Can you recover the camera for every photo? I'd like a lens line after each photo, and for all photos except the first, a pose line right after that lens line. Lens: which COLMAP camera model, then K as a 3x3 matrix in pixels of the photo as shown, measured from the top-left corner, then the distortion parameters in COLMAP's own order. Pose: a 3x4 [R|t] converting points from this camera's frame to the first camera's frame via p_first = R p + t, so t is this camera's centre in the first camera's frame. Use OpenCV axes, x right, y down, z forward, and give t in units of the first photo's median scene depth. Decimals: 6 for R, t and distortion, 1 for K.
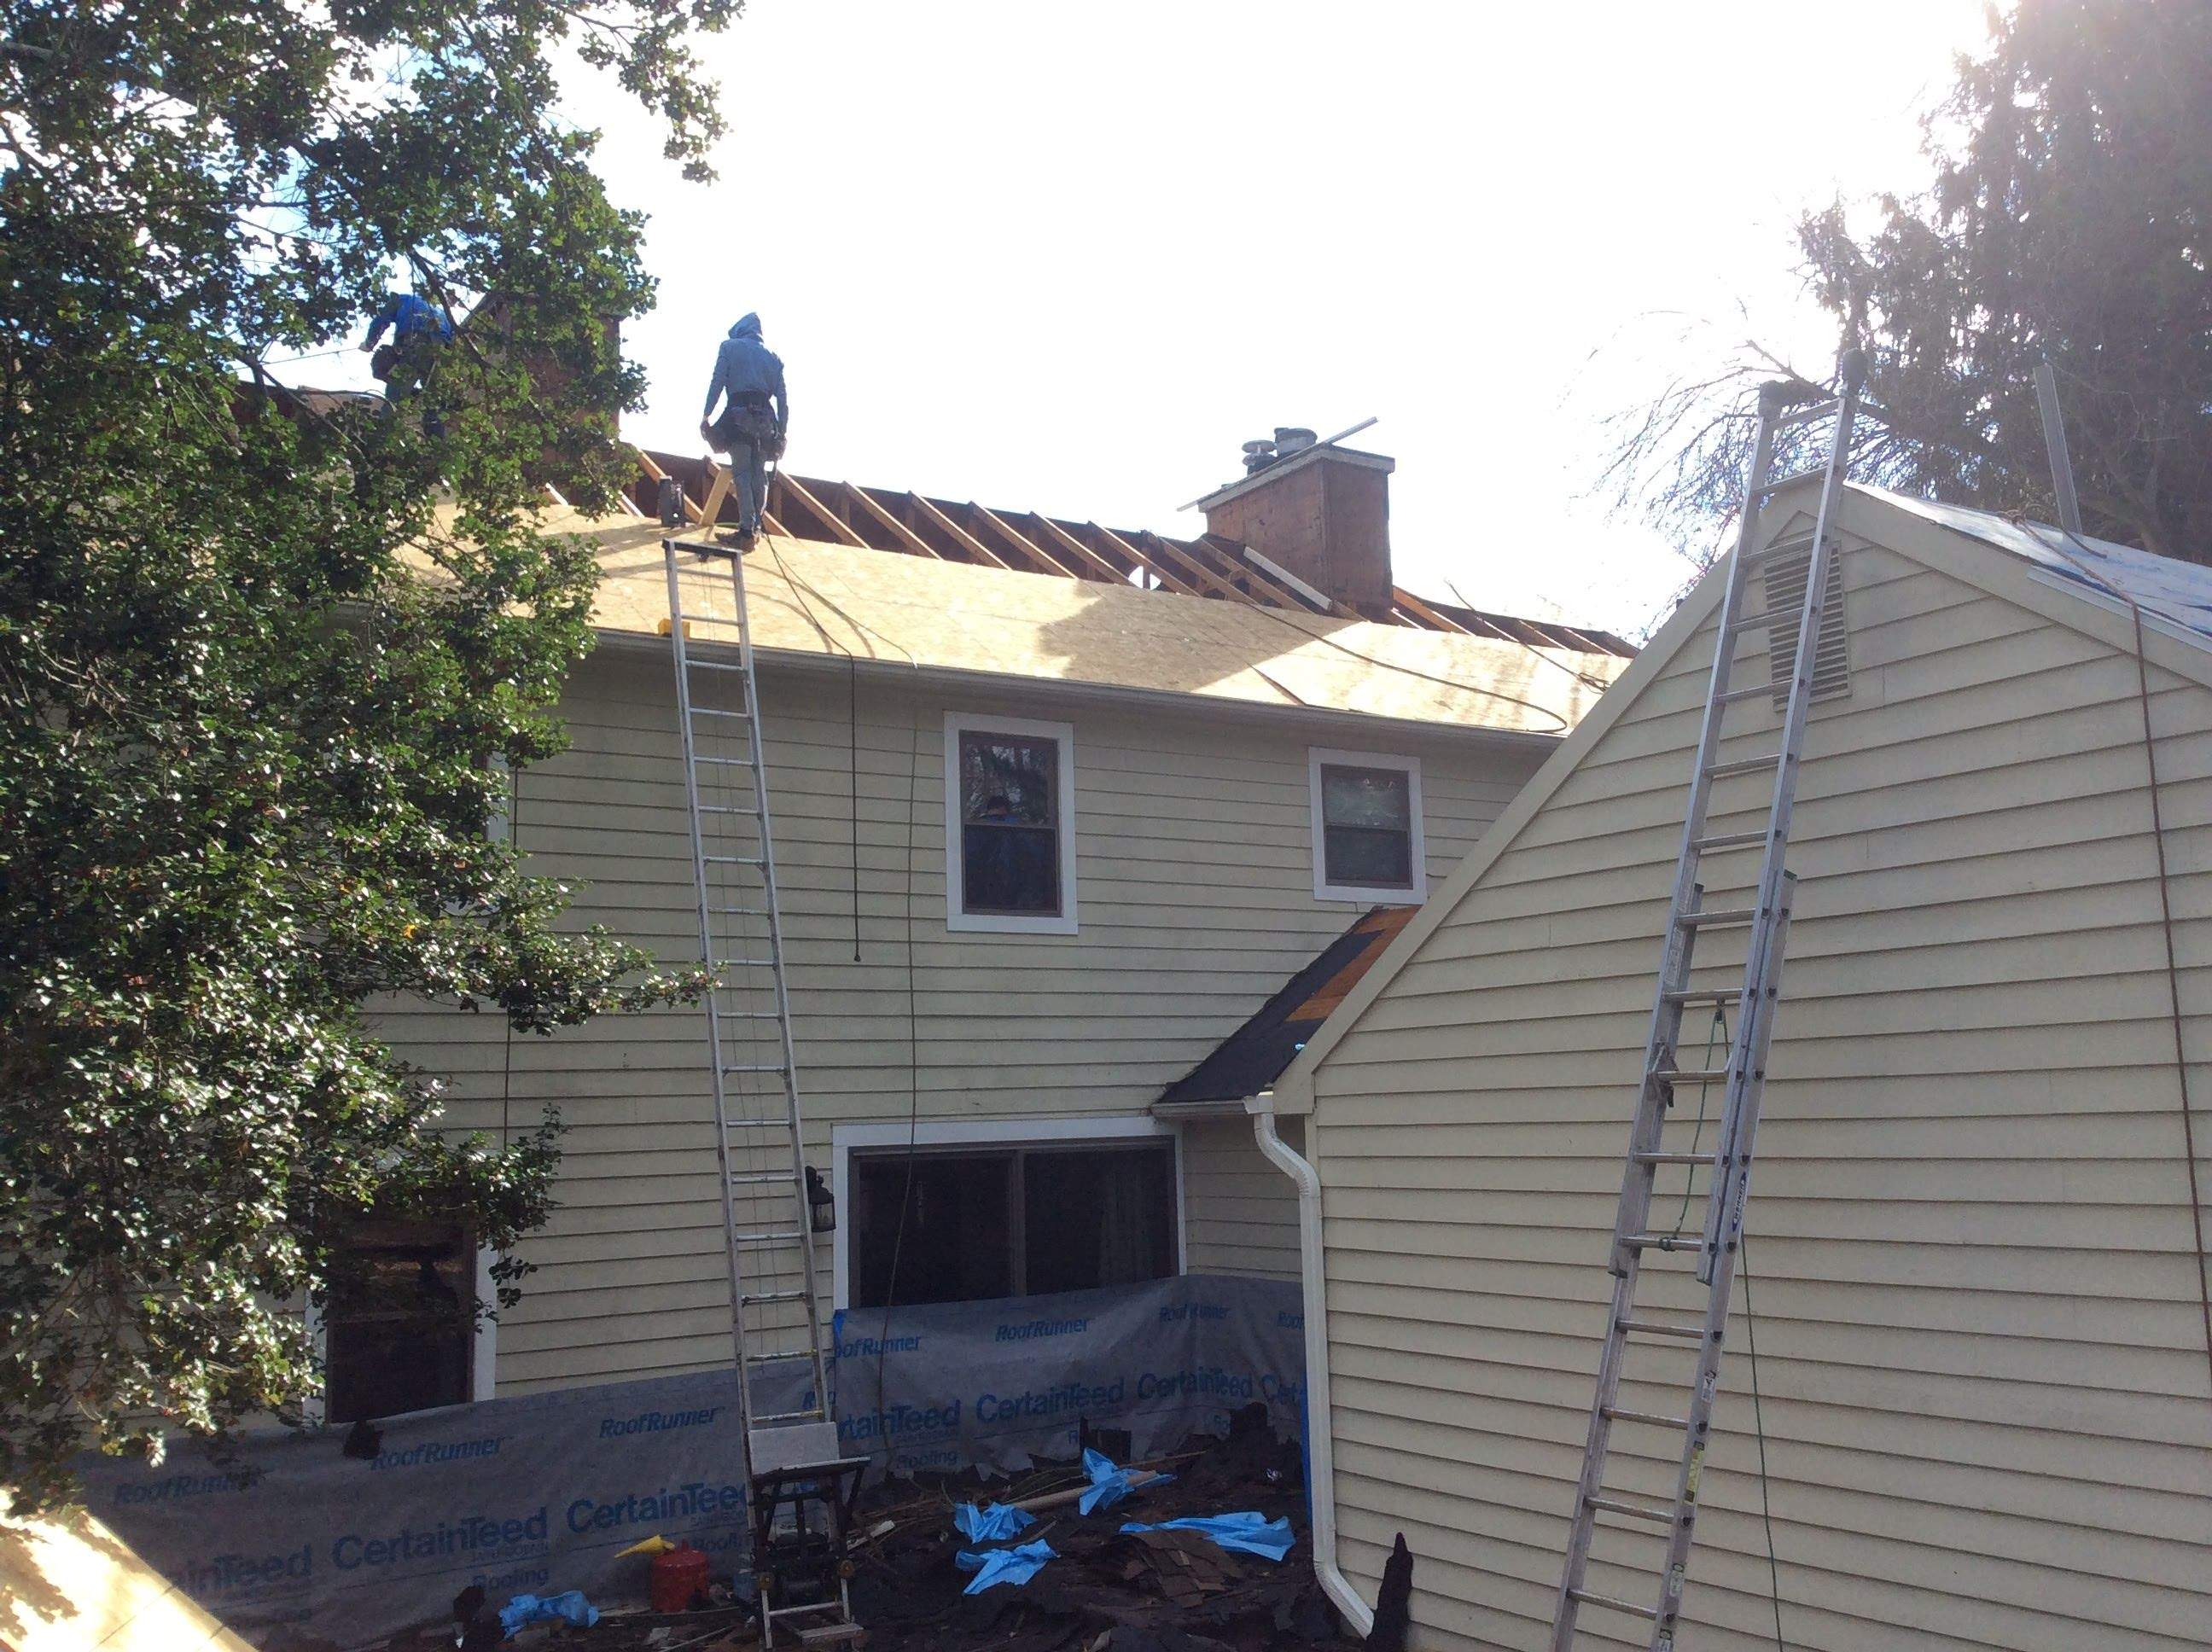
lens RADIAL K [[2046.2, 0, 1109.6], [0, 2046.2, 840.4], [0, 0, 1]] dist [0.130498, -0.256997]
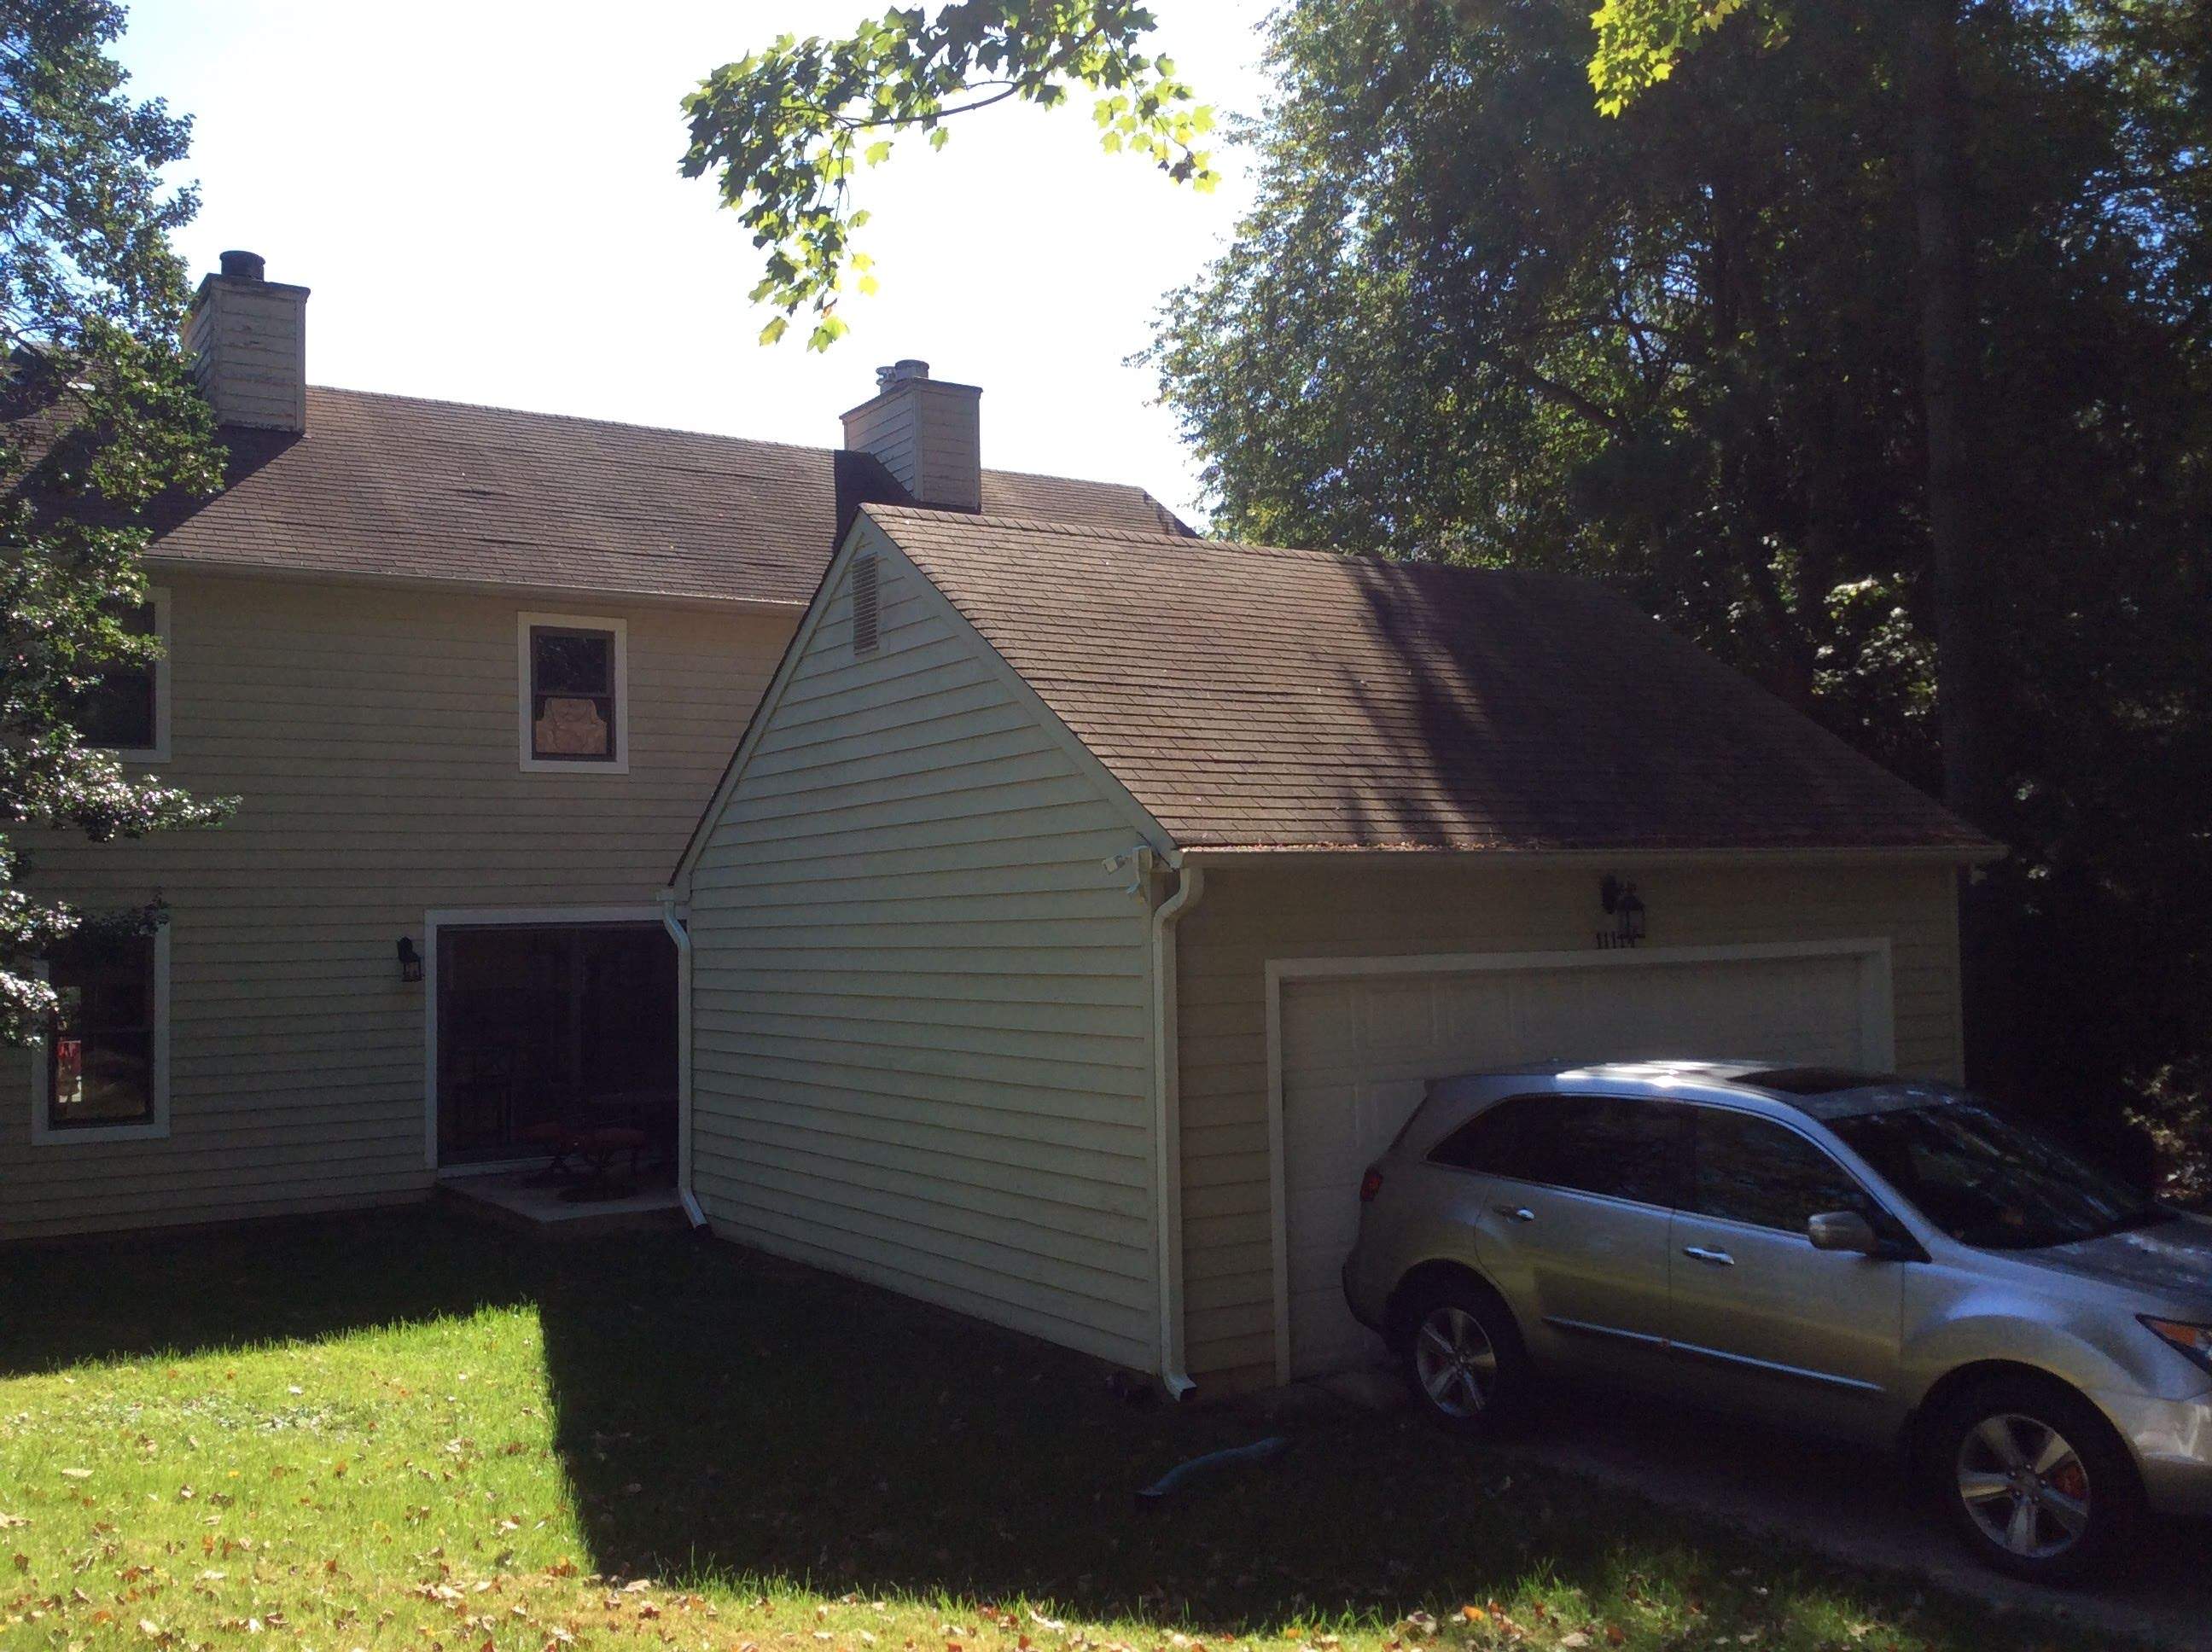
lens RADIAL K [[2046.2, 0, 1109.6], [0, 2046.2, 840.4], [0, 0, 1]] dist [0.130498, -0.256997]
pose [[0.999861, 0.005123, -0.015851, 0.477941], [-0.003587, 0.995430, 0.095423, -0.061901], [0.016267, -0.095353, 0.995311, -0.543306]]
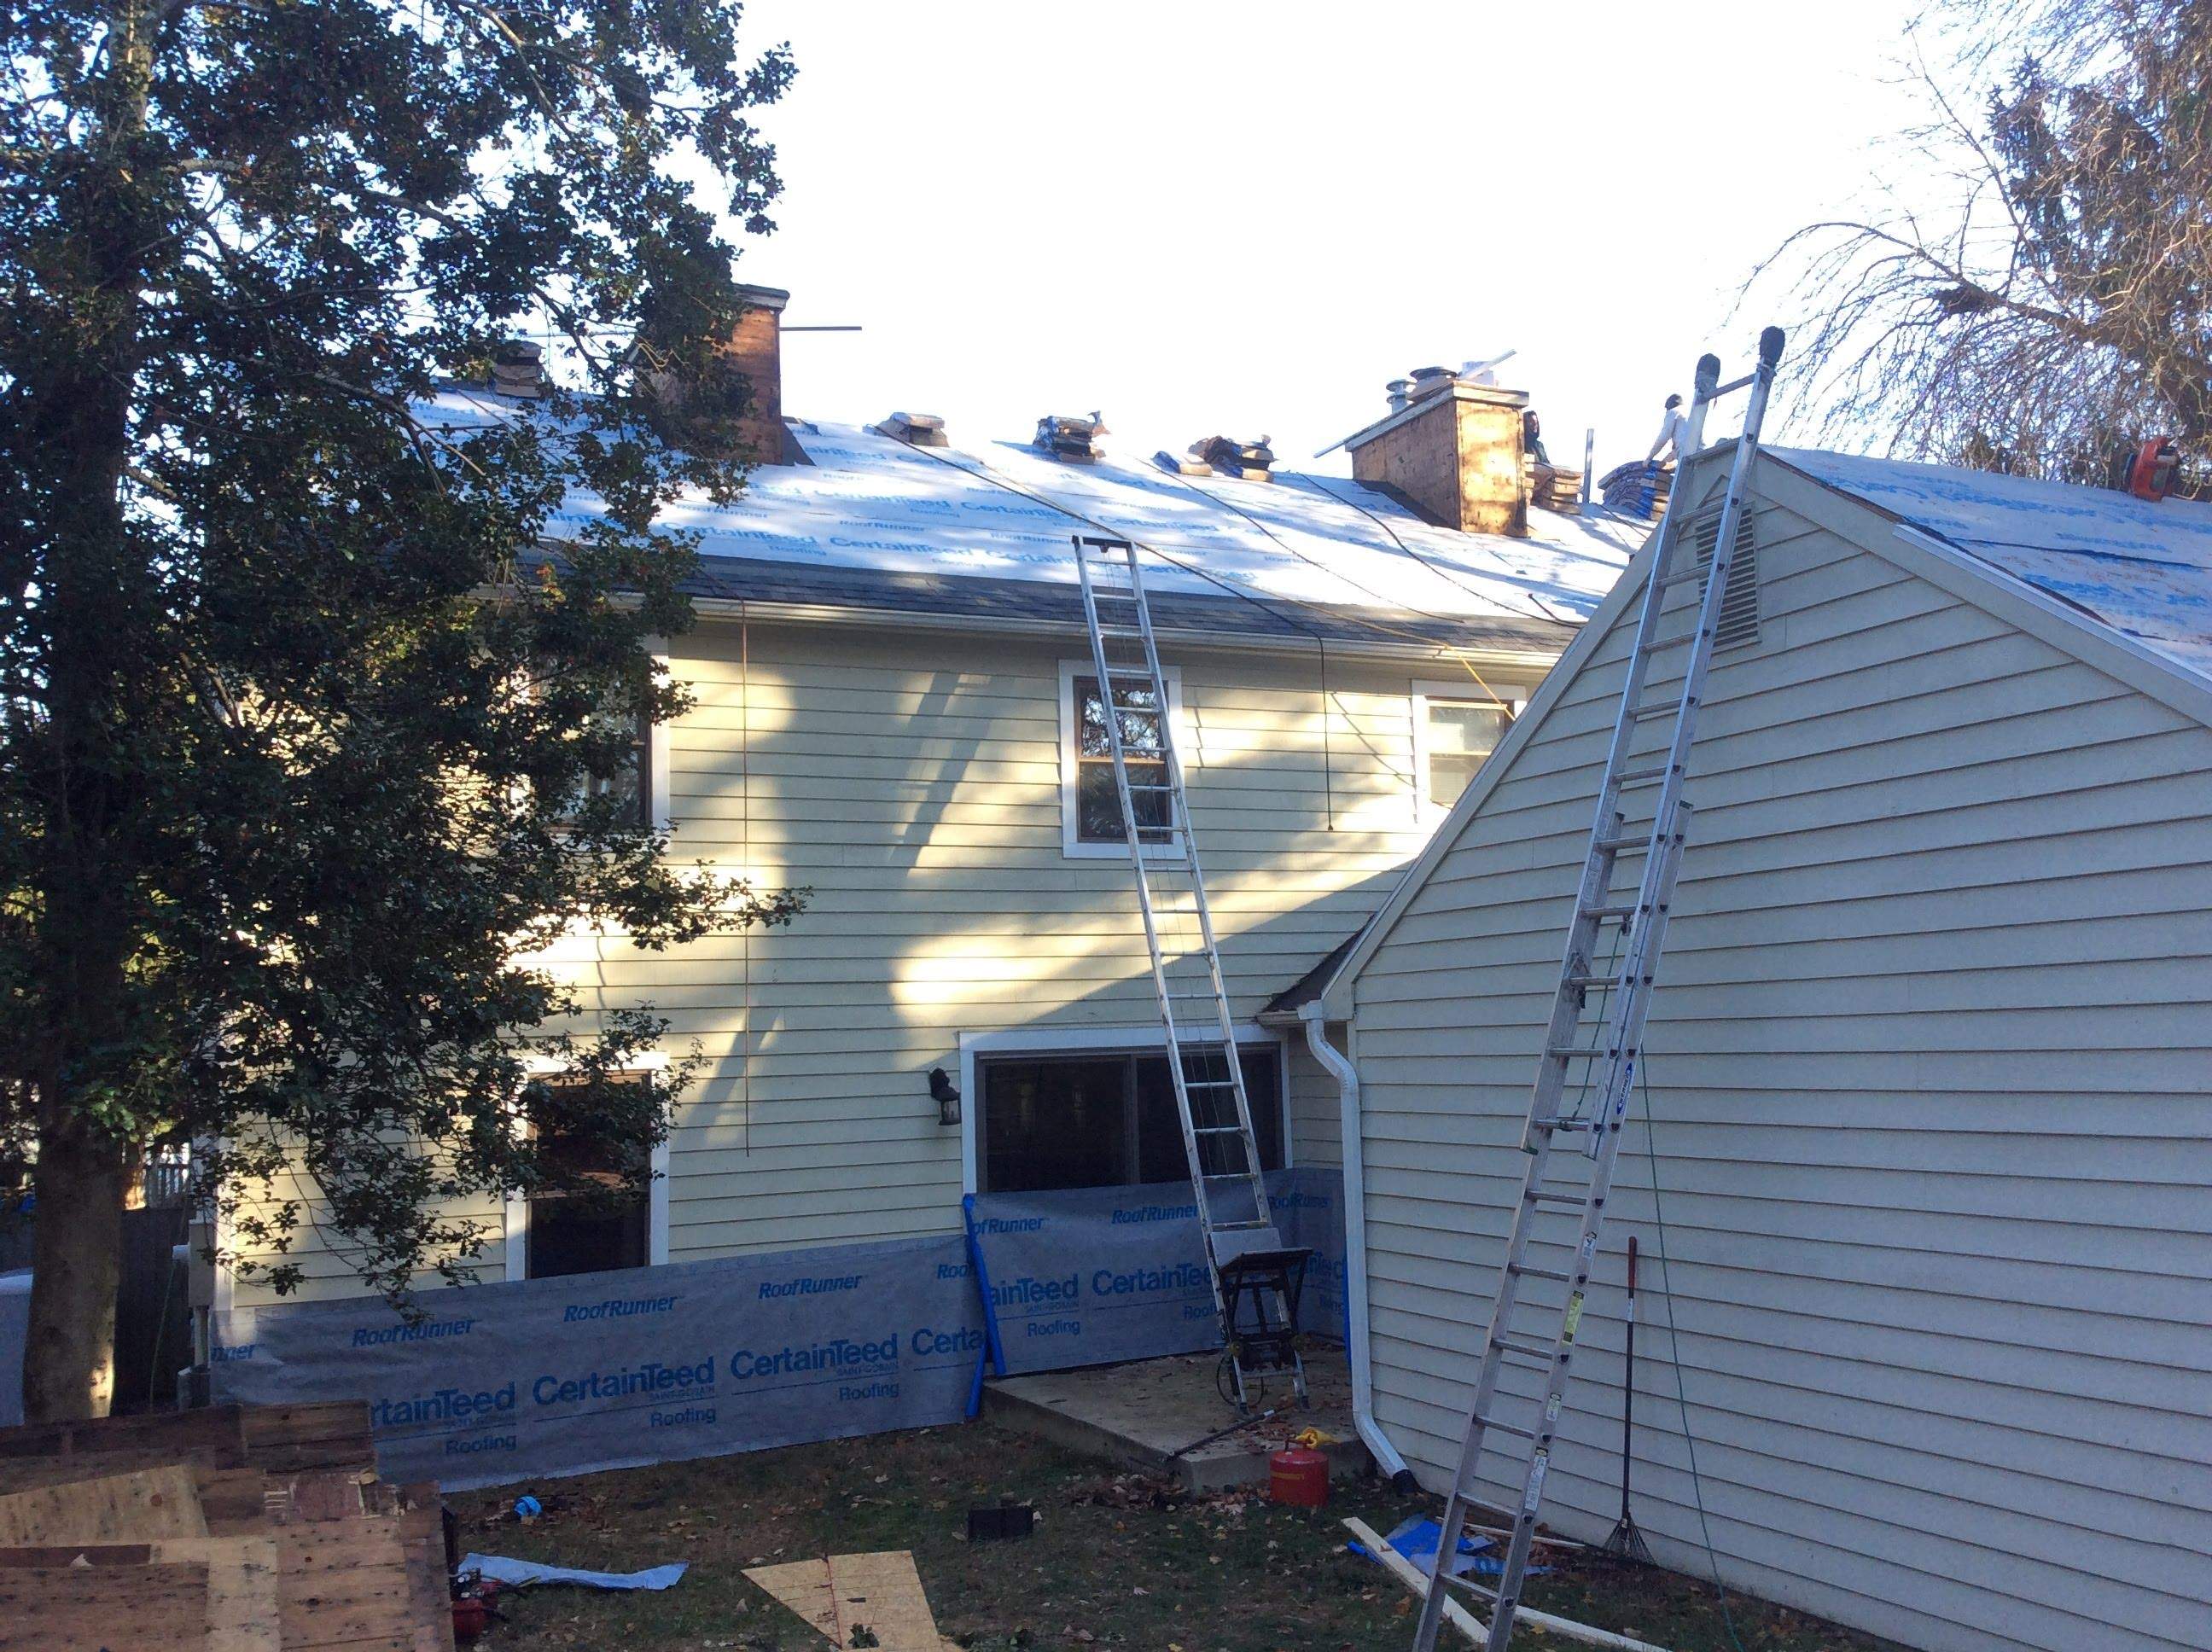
lens RADIAL K [[2050.1, 0, 1106.0], [0, 2050.1, 826.0], [0, 0, 1]] dist [0.075957, -0.008833]
pose [[0.990510, -0.017228, -0.136358, 0.132374], [0.021869, 0.999229, 0.032608, -0.012273], [0.135691, -0.035281, 0.990123, -0.131837]]
